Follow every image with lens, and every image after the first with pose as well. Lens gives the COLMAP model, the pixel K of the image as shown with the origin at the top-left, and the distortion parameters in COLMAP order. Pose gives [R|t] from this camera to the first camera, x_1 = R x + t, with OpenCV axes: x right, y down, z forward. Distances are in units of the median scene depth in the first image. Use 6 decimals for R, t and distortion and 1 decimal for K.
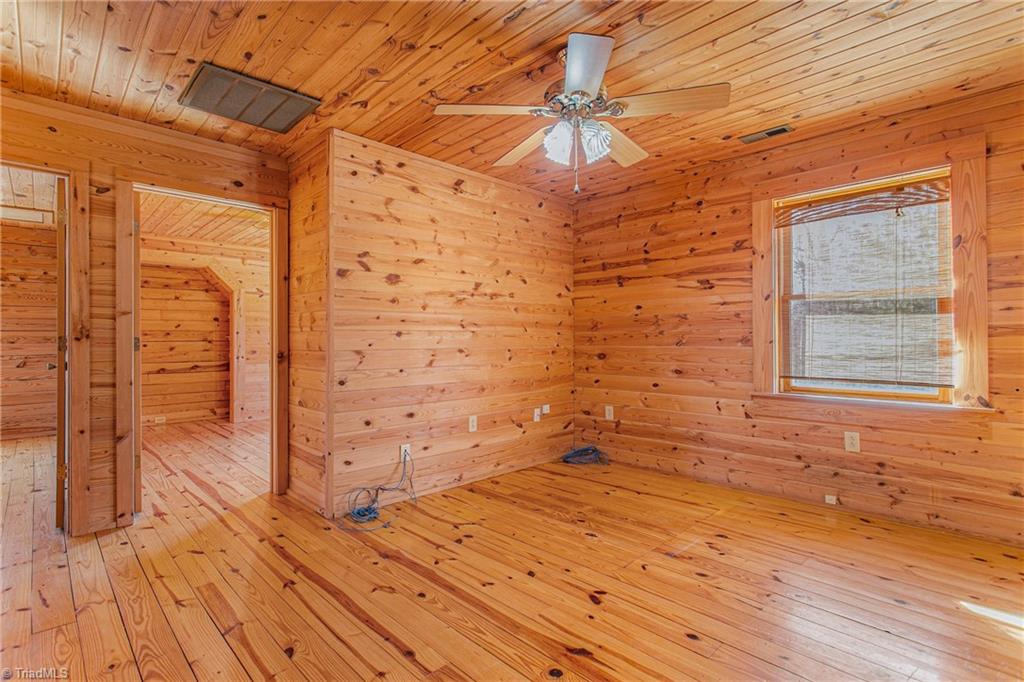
lens RADIAL K [[498.0, 0, 511.7], [0, 498.0, 344.5], [0, 0, 1]] dist [-0.000741, 0.000020]
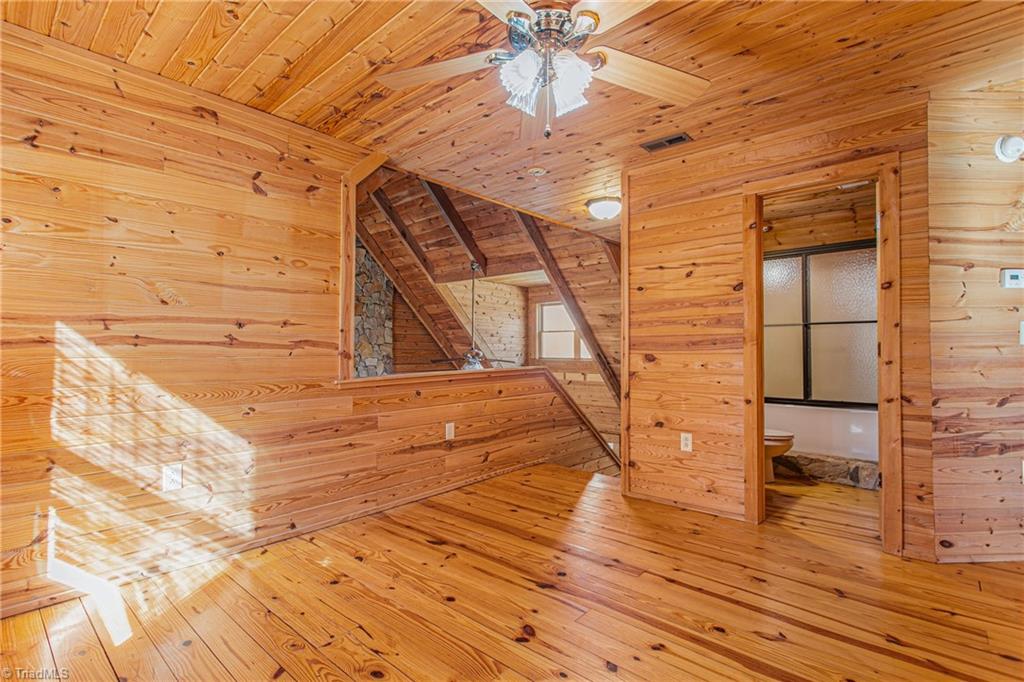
lens RADIAL K [[498.0, 0, 511.7], [0, 498.0, 344.5], [0, 0, 1]] dist [-0.000741, 0.000020]
pose [[-0.997515, 0.002967, -0.070389, 0.249682], [0.003140, 0.999992, -0.002353, -0.011176], [0.070381, -0.002568, -0.997517, 1.823244]]
